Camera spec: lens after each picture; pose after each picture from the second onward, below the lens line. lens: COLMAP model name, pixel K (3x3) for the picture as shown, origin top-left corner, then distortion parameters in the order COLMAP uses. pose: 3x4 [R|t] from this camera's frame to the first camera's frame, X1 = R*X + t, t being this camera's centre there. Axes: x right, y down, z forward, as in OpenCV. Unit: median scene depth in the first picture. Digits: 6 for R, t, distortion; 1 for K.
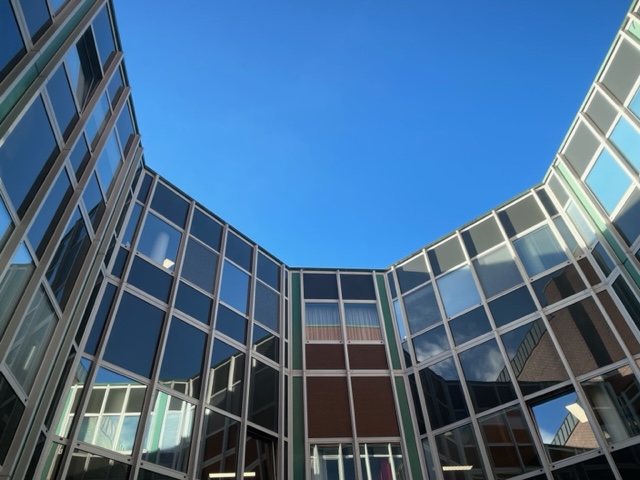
lens RADIAL K [[488.1, 0, 320.0], [0, 488.1, 240.0], [0, 0, 1]] dist [0.054833, 0.002474]
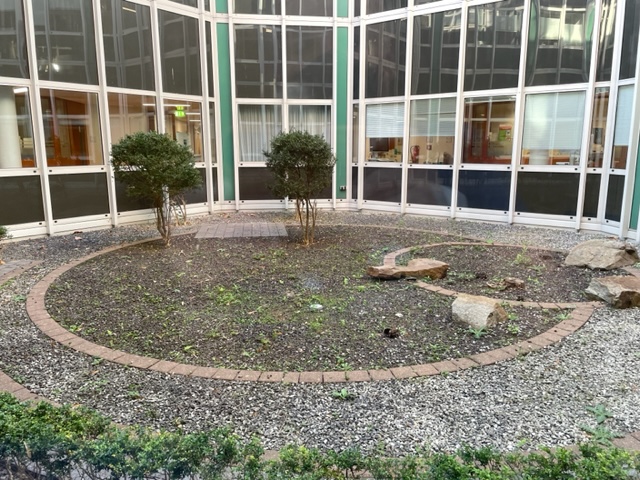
lens RADIAL K [[488.1, 0, 320.0], [0, 488.1, 240.0], [0, 0, 1]] dist [0.054833, 0.002474]
pose [[0.985645, 0.018920, 0.167766, -0.017426], [-0.149846, 0.555830, 0.817679, -0.237019], [-0.077779, -0.831081, 0.550686, 0.246358]]
